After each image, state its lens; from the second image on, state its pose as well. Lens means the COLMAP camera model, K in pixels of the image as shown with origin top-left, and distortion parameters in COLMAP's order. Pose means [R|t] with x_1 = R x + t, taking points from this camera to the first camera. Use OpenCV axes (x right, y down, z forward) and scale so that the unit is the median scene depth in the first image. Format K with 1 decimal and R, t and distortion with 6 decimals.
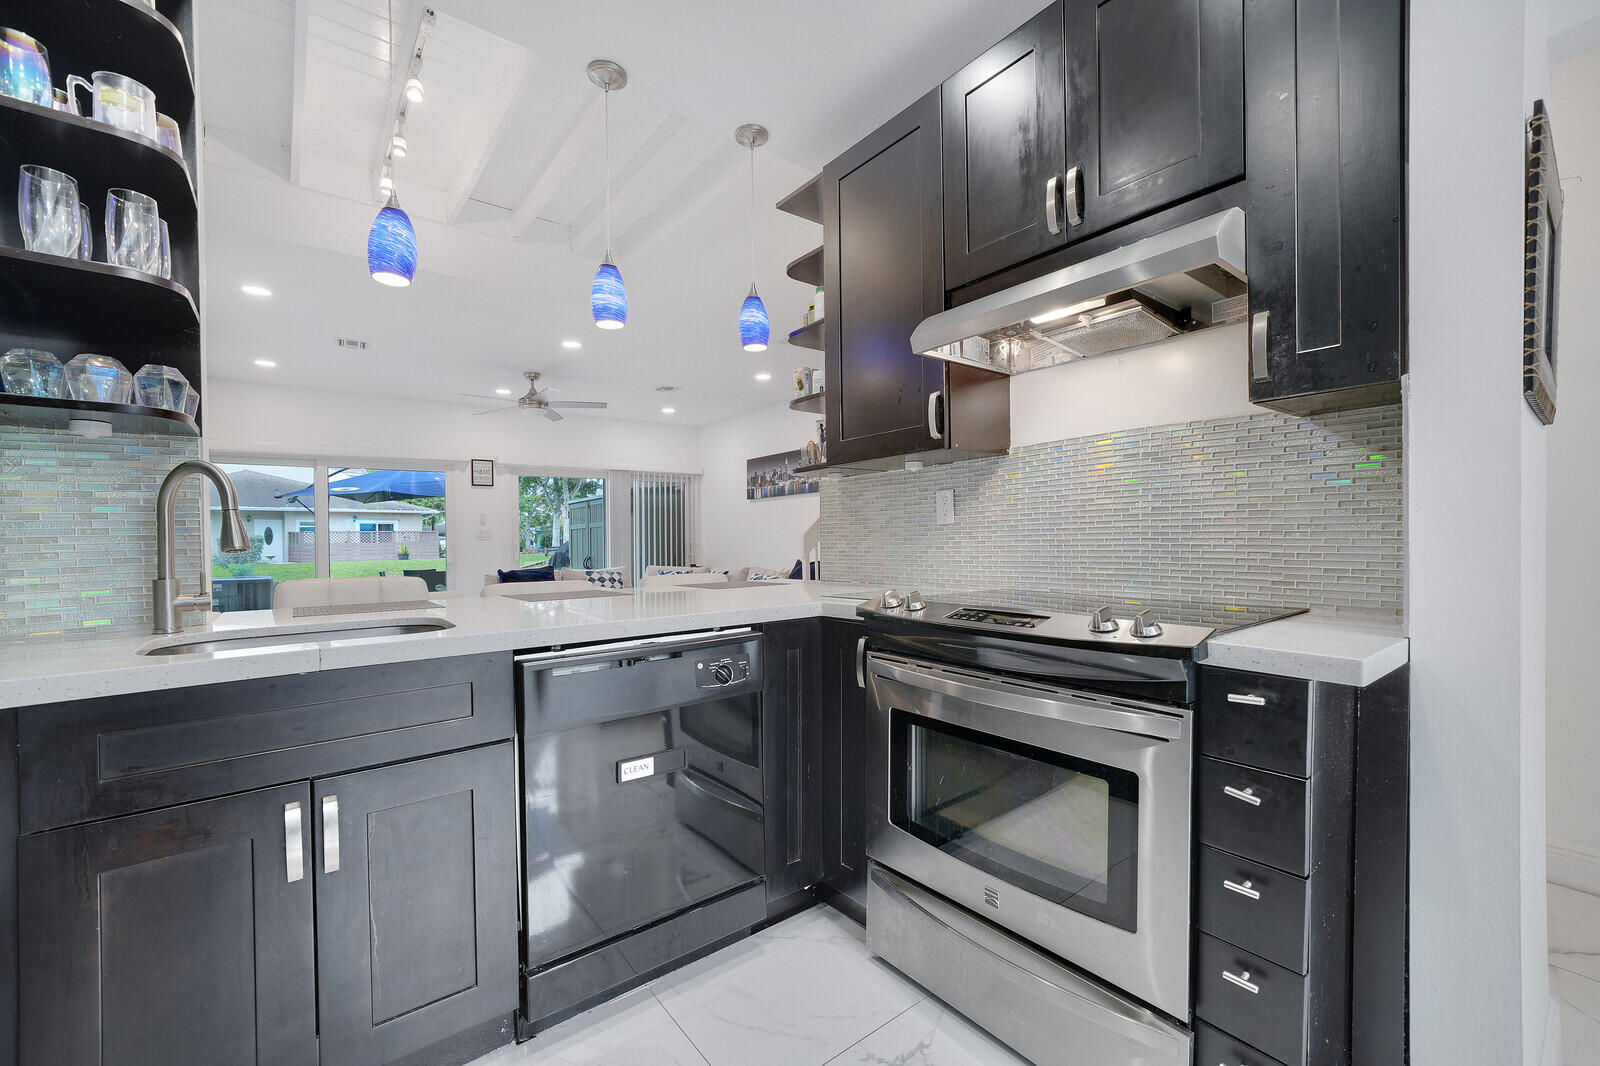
lens RADIAL K [[666.5, 0, 797.8], [0, 666.5, 546.4], [0, 0, 1]] dist [-0.006288, 0.002367]
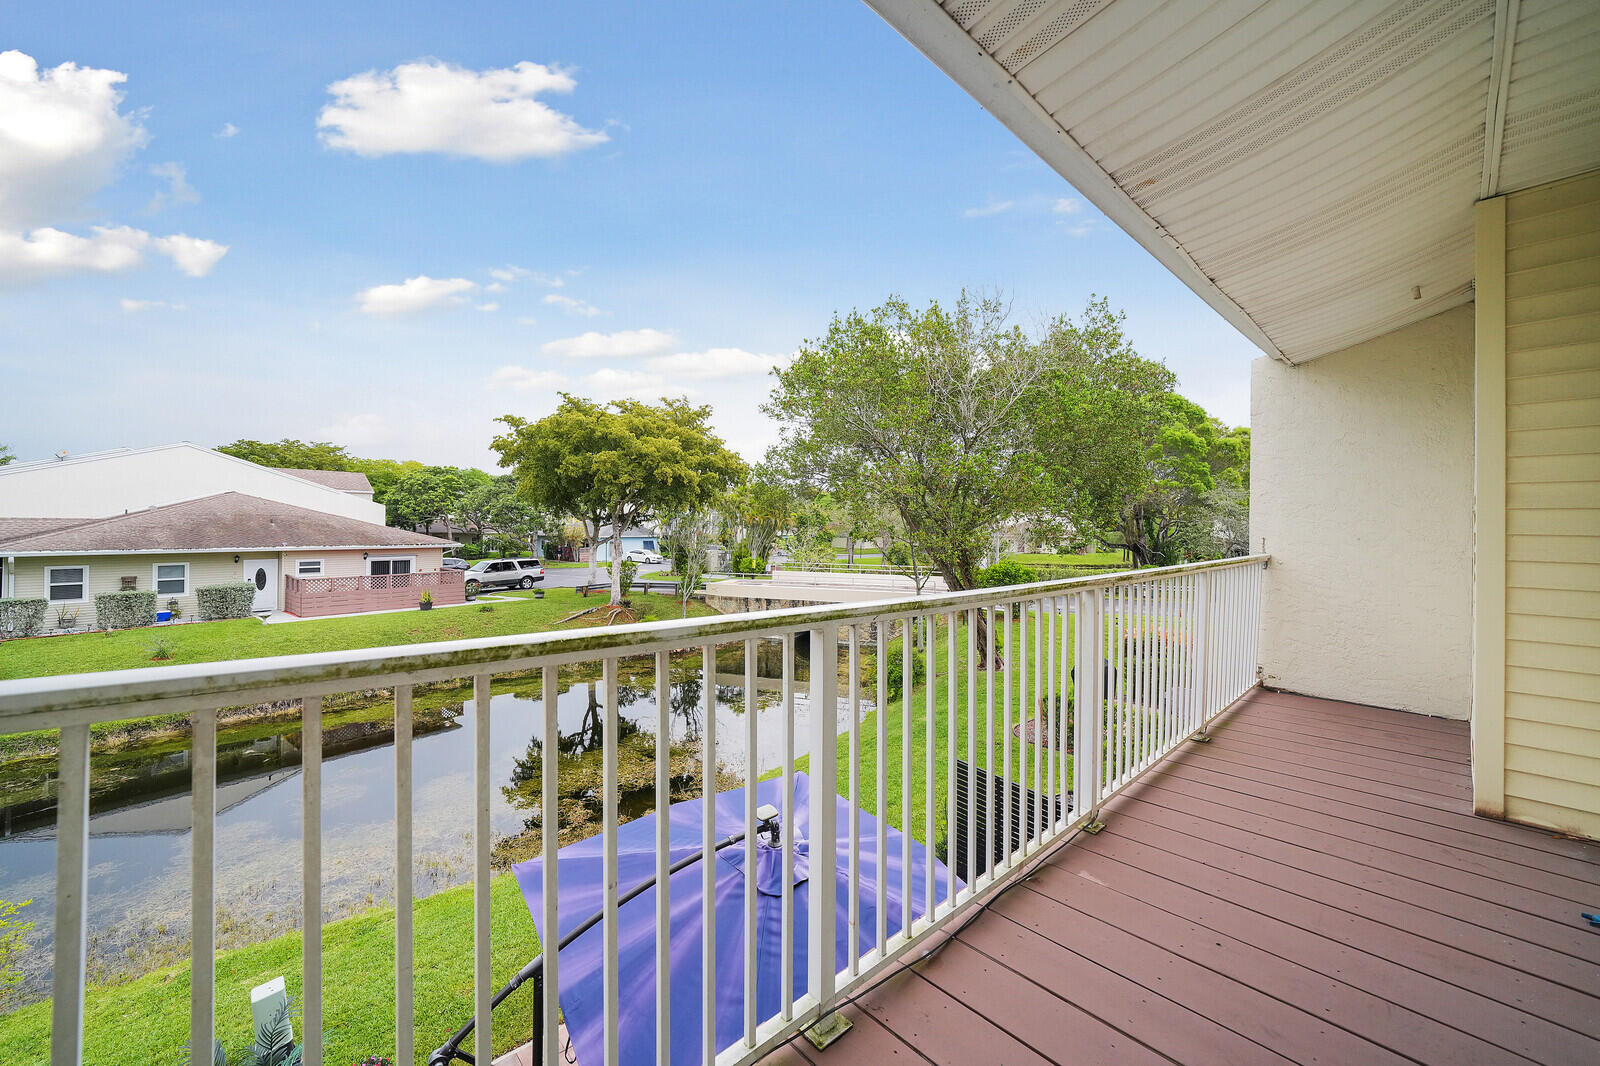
lens RADIAL K [[593.2, 0, 787.7], [0, 593.2, 523.6], [0, 0, 1]] dist [-0.013552, 0.001311]
pose [[0.997044, 0.025749, 0.072391, -0.825808], [-0.025111, 0.999637, -0.009712, -0.402177], [-0.072615, 0.007865, 0.997329, 0.932262]]
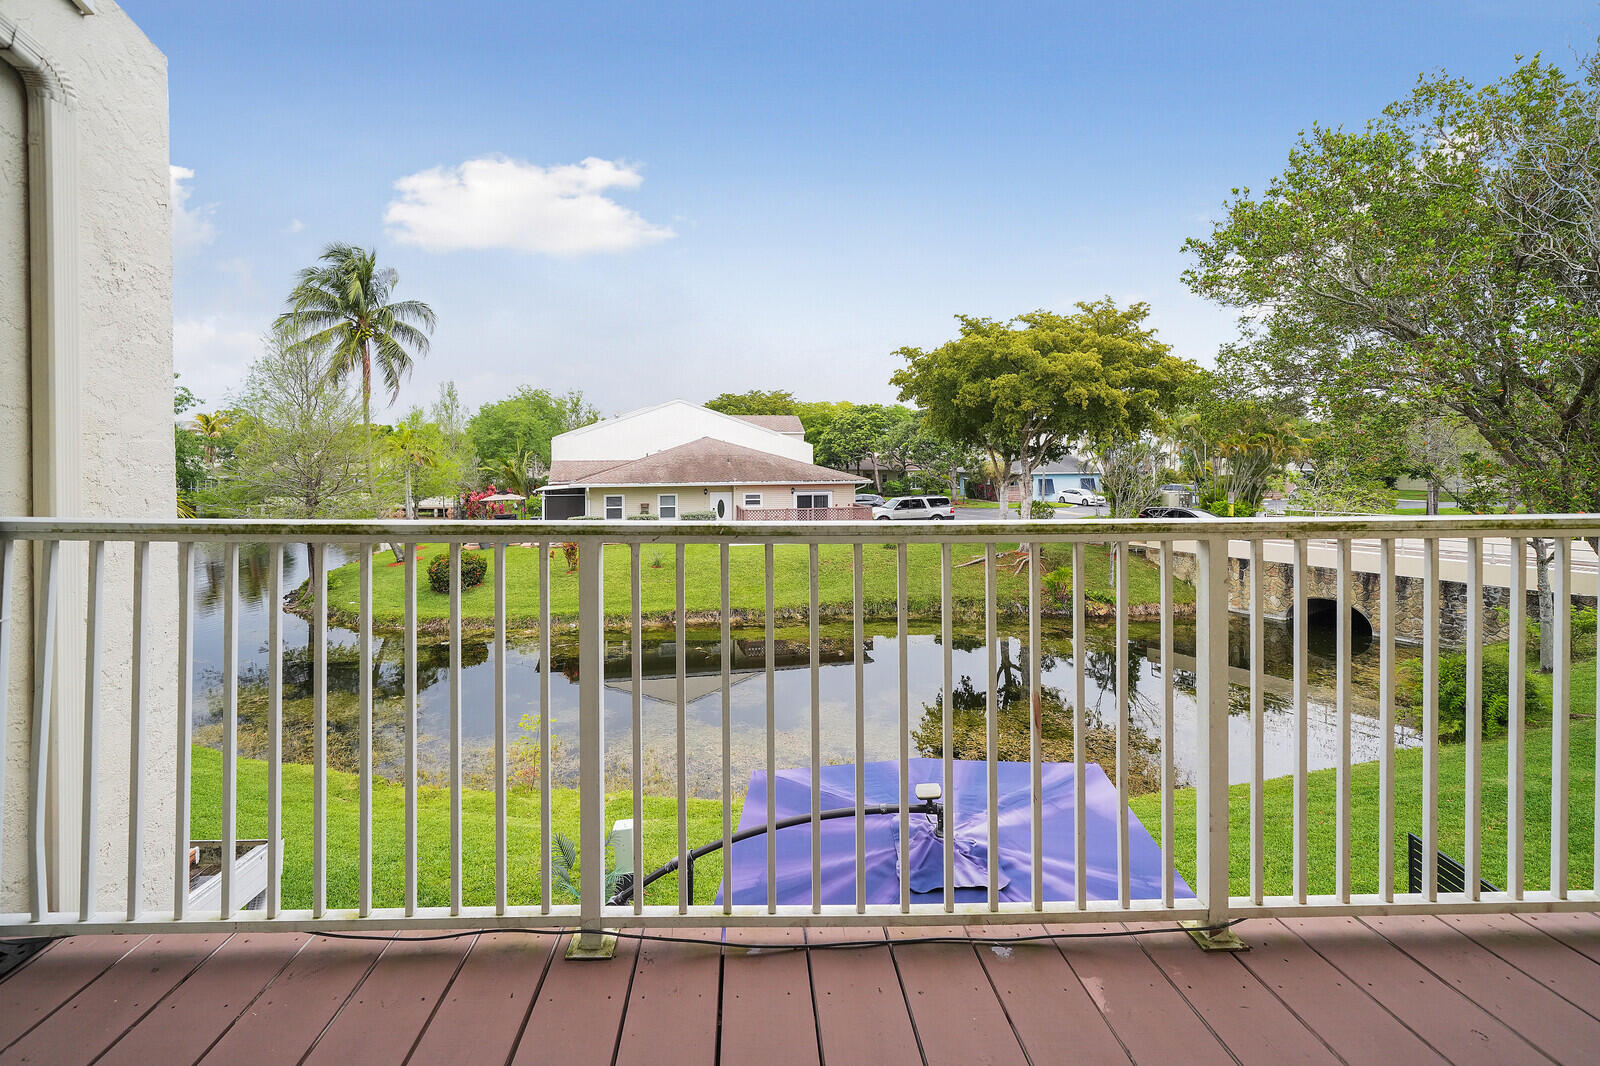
lens RADIAL K [[666.5, 0, 767.1], [0, 666.5, 462.9], [0, 0, 1]] dist [-0.006288, 0.002367]
pose [[0.808859, 0.012984, -0.587859, -0.644947], [-0.009775, 0.999915, 0.008635, -0.399270], [0.587921, -0.001238, 0.808917, 0.977633]]
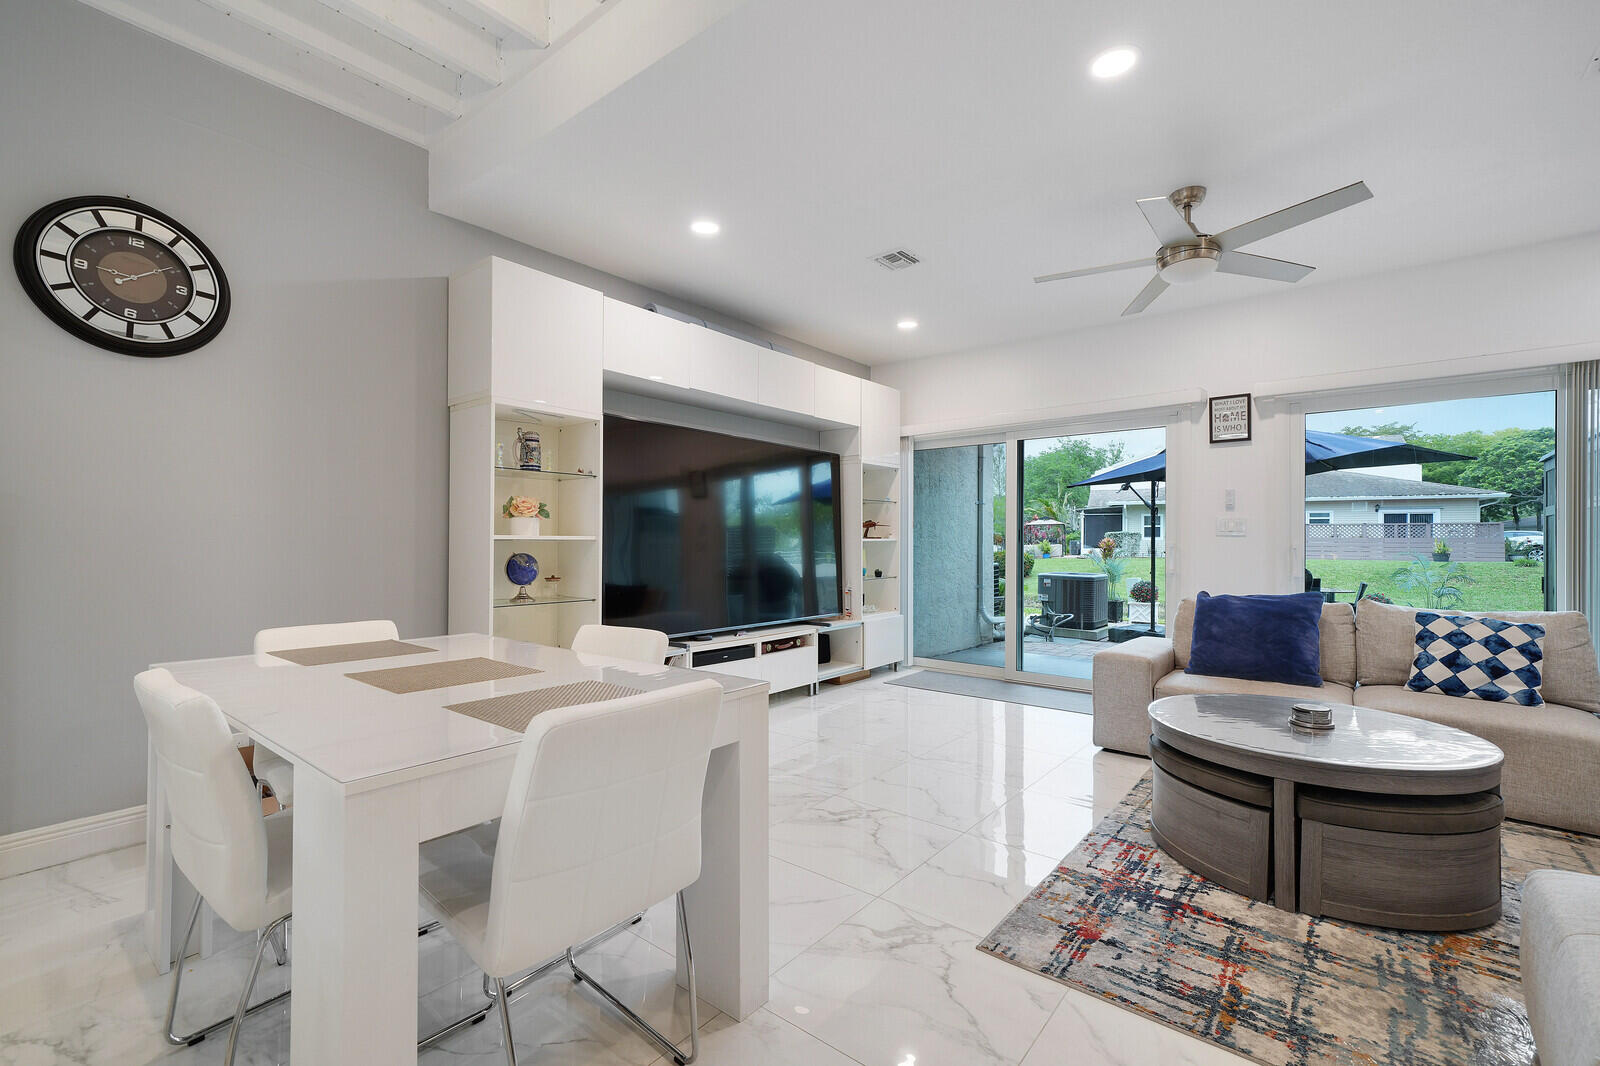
lens RADIAL K [[699.3, 0, 795.8], [0, 699.3, 531.1], [0, 0, 1]] dist [-0.002386, 0.003348]
pose [[0.229489, 0.004727, -0.973300, 0.024317], [-0.016782, 0.999859, 0.000899, -0.008255], [0.973167, 0.016127, 0.229536, 0.487828]]
